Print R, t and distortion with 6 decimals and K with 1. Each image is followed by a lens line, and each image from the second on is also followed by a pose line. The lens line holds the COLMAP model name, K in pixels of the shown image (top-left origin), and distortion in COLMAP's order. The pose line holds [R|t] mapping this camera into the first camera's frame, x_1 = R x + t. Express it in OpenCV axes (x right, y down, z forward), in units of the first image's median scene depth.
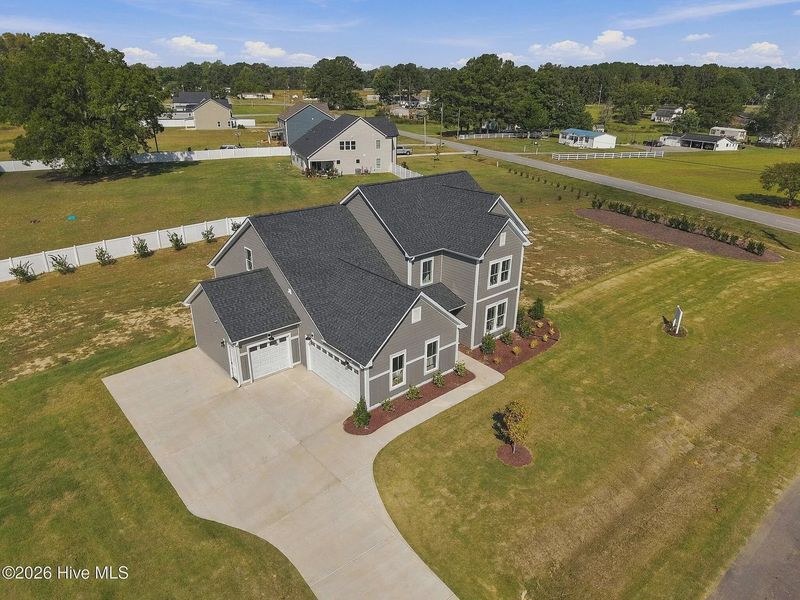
lens RADIAL K [[529.2, 0, 396.3], [0, 529.2, 305.9], [0, 0, 1]] dist [0.010194, -0.004050]
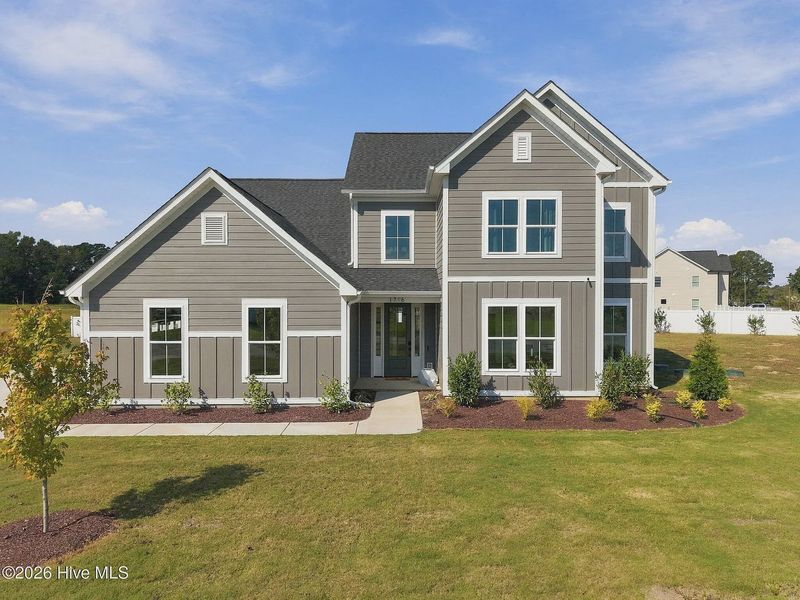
lens RADIAL K [[529.2, 0, 394.7], [0, 529.2, 307.3], [0, 0, 1]] dist [0.010194, -0.004050]
pose [[0.754890, 0.006931, -0.655815, 0.401489], [-0.253062, 0.925587, -0.281510, 0.148854], [0.605063, 0.378471, 0.700470, 0.648827]]
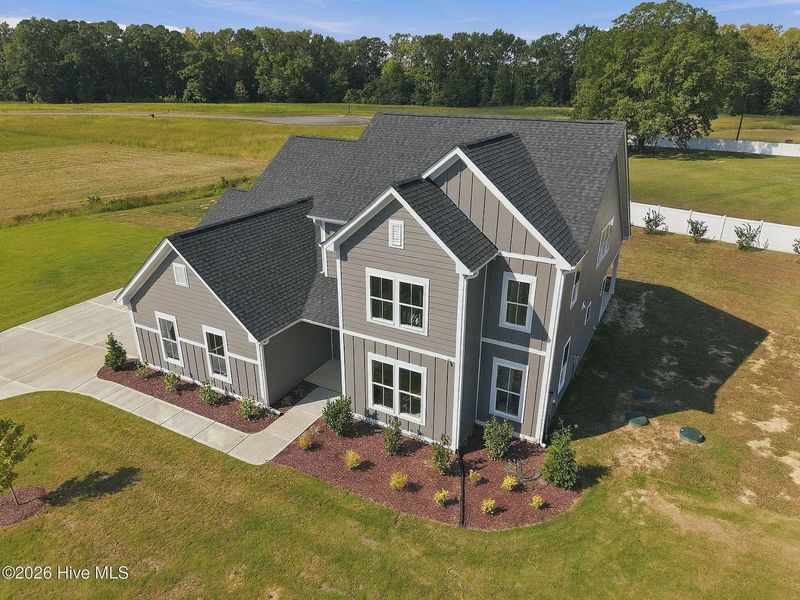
lens RADIAL K [[529.2, 0, 398.3], [0, 529.2, 297.1], [0, 0, 1]] dist [0.010194, -0.004050]
pose [[0.356285, 0.349612, -0.866506, 0.608657], [-0.369439, 0.904505, 0.213040, -0.169677], [0.858240, 0.244218, 0.451422, 0.776126]]
